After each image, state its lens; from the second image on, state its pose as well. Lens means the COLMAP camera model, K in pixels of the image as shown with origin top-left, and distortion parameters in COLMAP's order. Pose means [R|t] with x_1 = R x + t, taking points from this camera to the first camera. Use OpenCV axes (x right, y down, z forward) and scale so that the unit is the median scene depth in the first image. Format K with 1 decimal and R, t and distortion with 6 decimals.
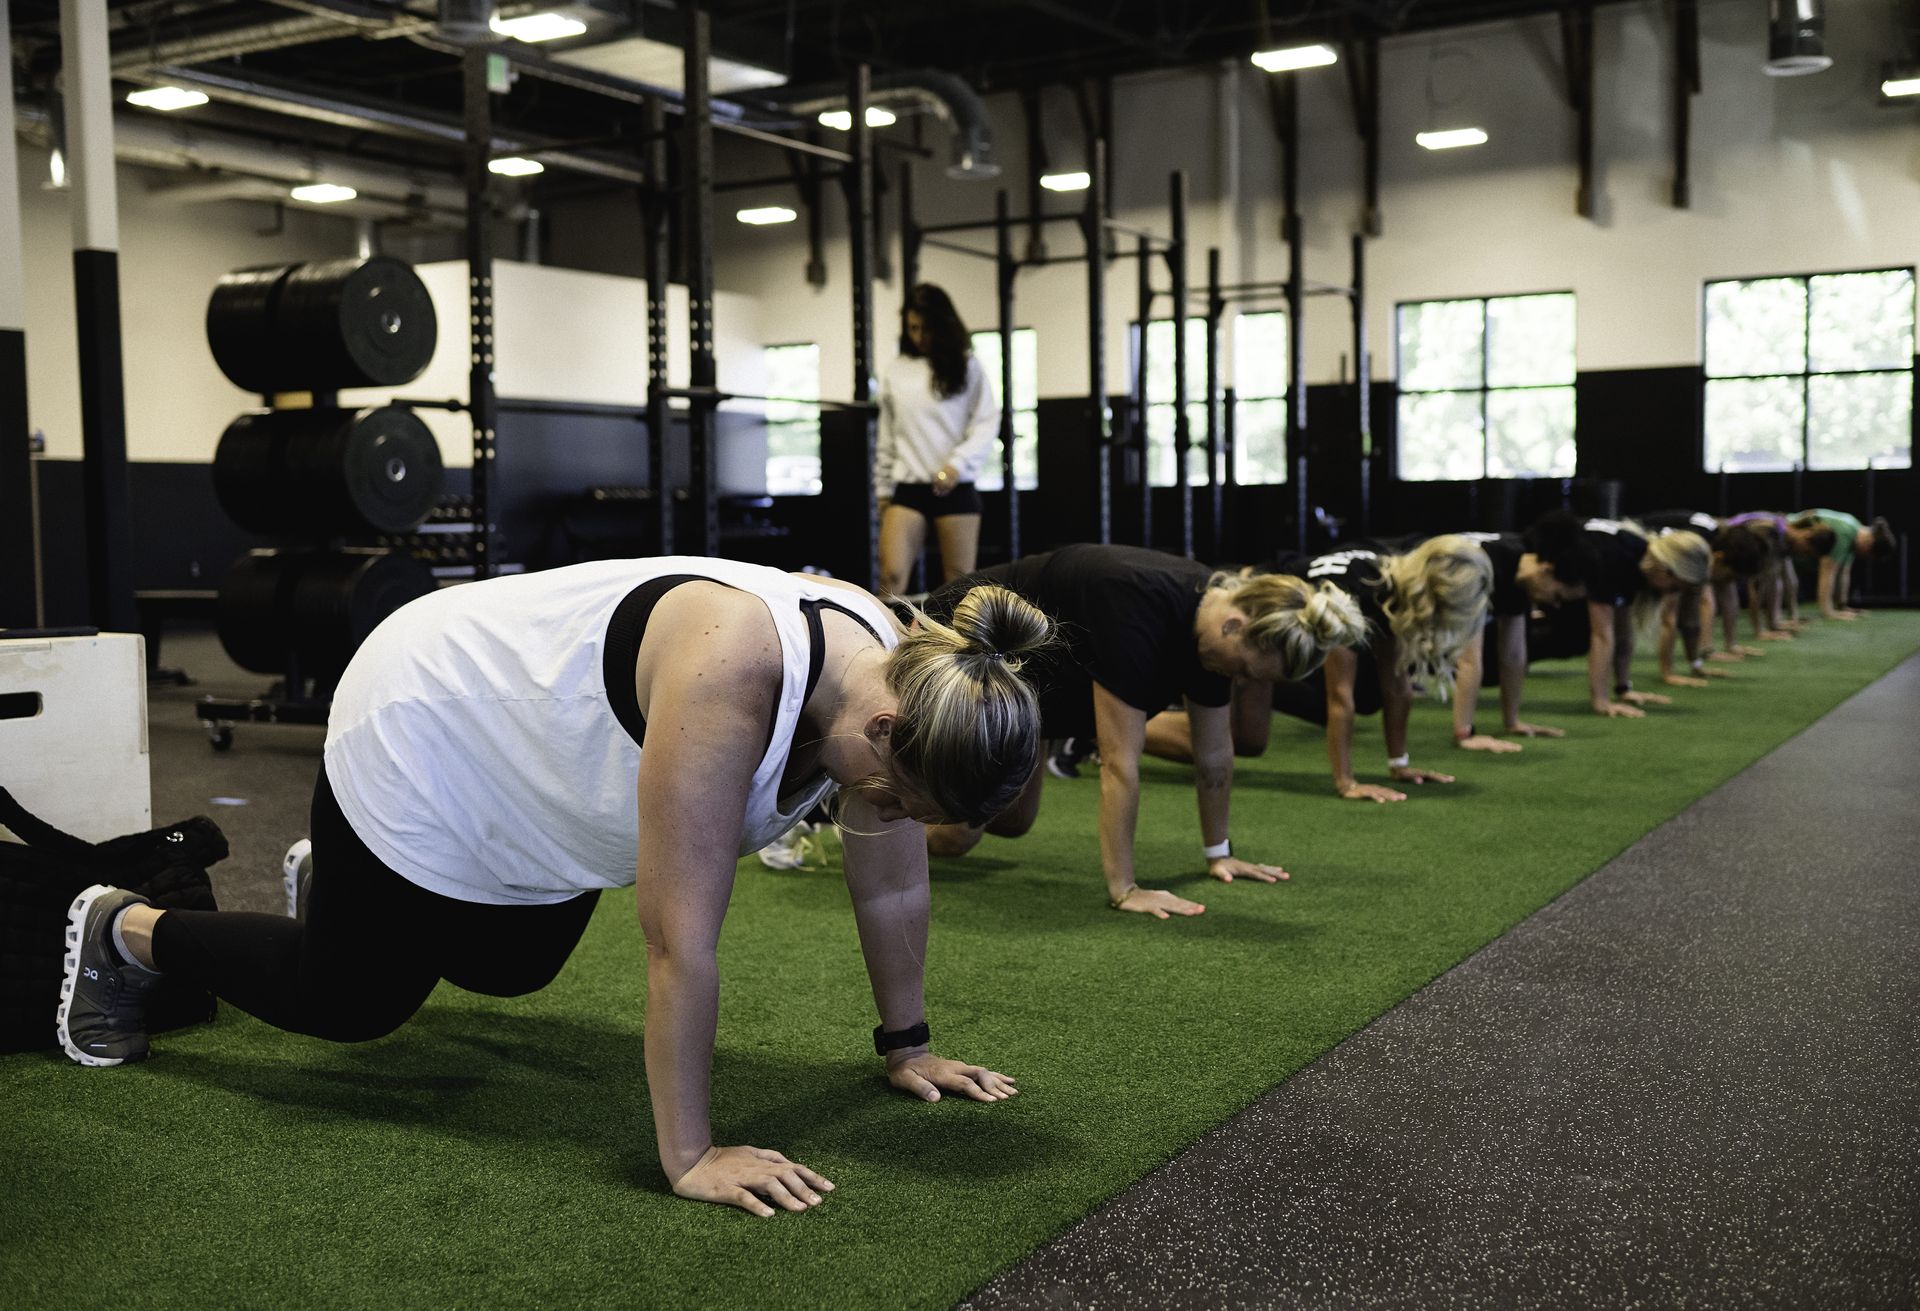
lens RADIAL K [[1914.4, 0, 996.0], [0, 1914.4, 644.2], [0, 0, 1]] dist [-0.001524, -0.006081]
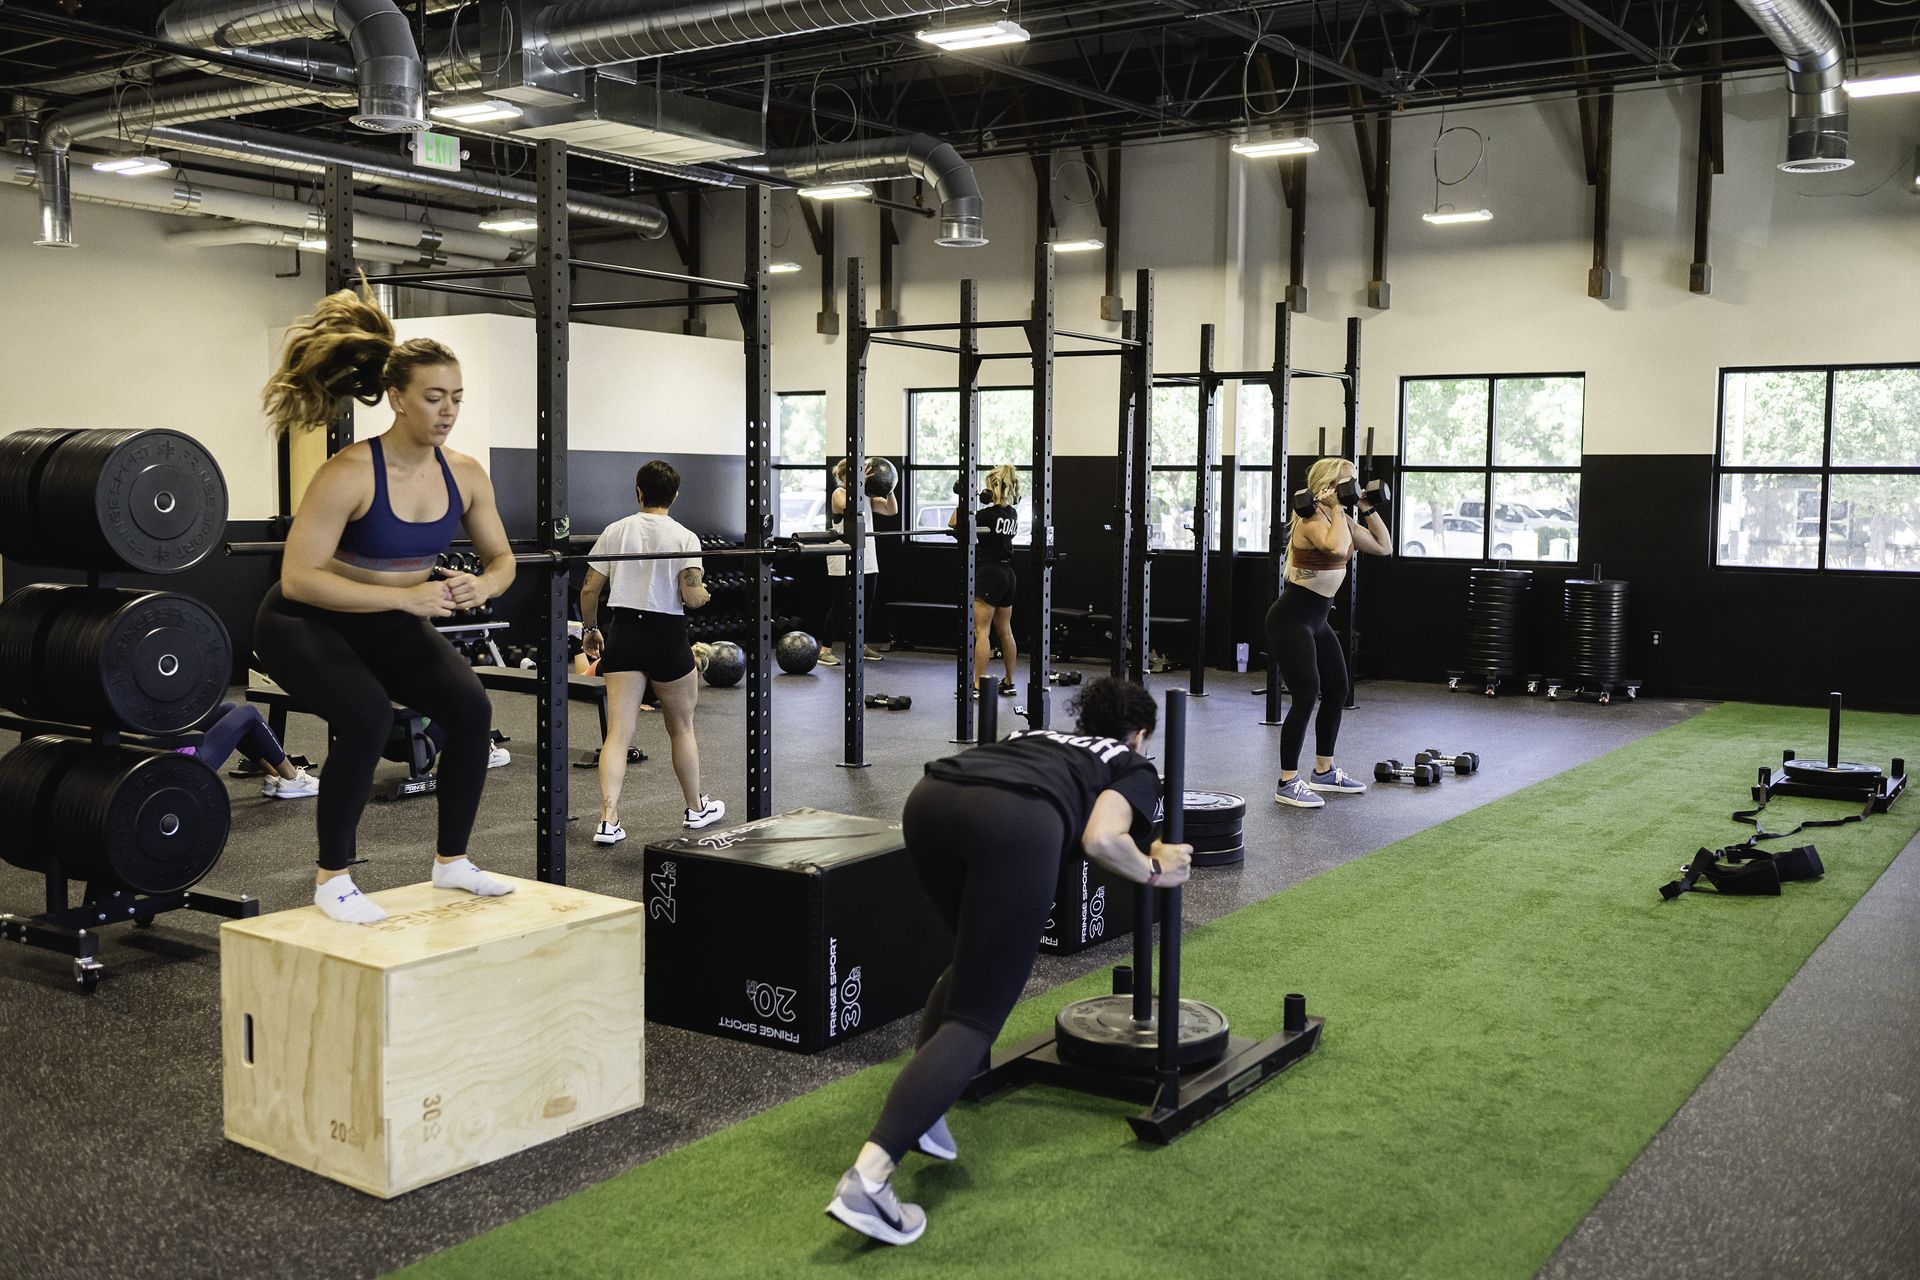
lens RADIAL K [[1807.2, 0, 960.0], [0, 1807.2, 640.0], [0, 0, 1]] dist [0.003298, -0.013923]
pose [[0.997954, 0.030354, -0.056264, 0.165878], [-0.030054, 0.999529, 0.006171, -0.177583], [0.056425, -0.004468, 0.998397, 0.272362]]
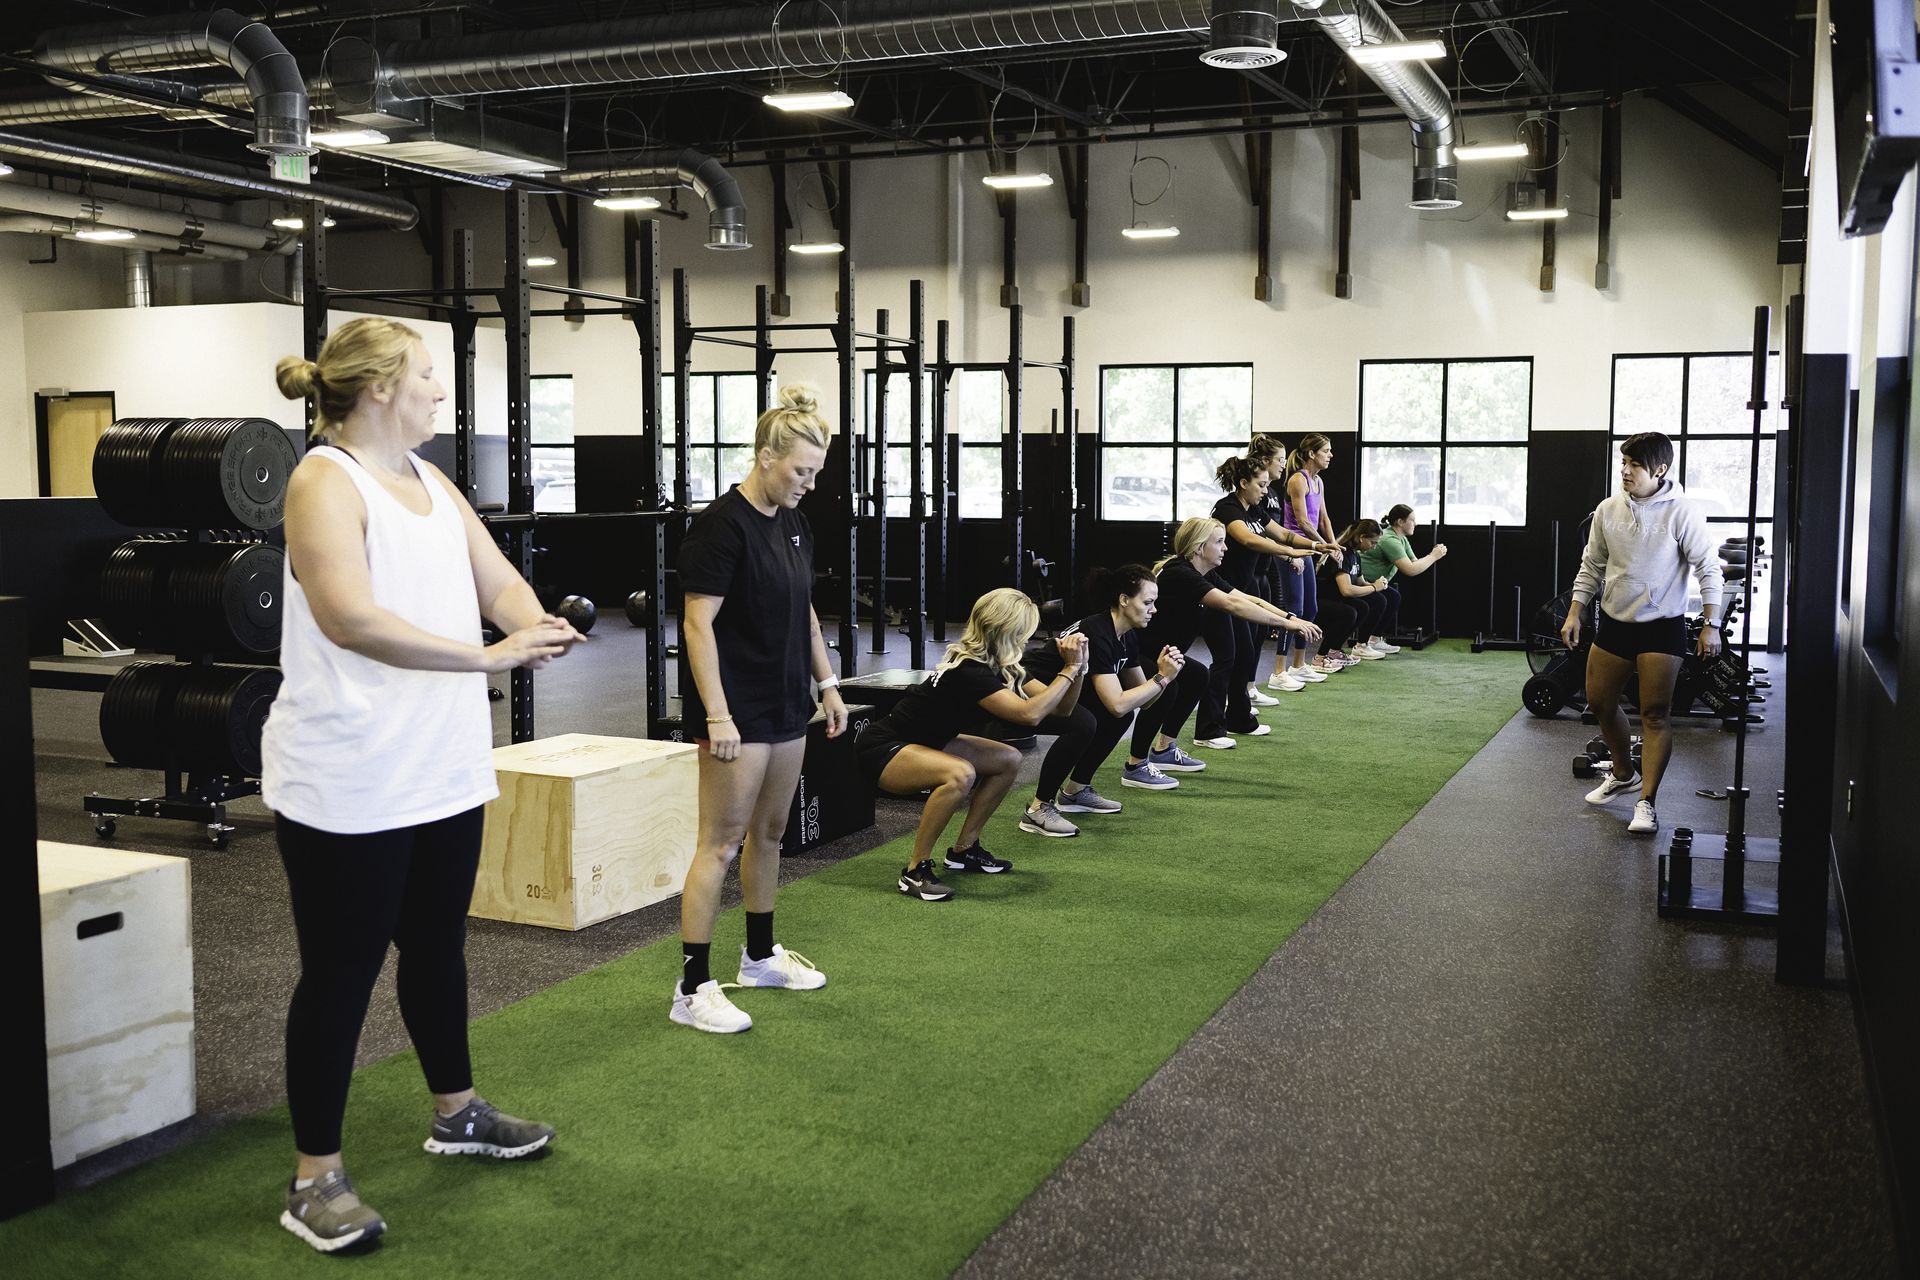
lens RADIAL K [[1807.2, 0, 960.0], [0, 1807.2, 640.0], [0, 0, 1]] dist [0.003298, -0.013923]
pose [[0.991358, 0.006105, 0.131041, -0.054017], [-0.008097, 0.999860, 0.014672, -0.125958], [-0.130933, -0.015607, 0.991268, -0.223905]]
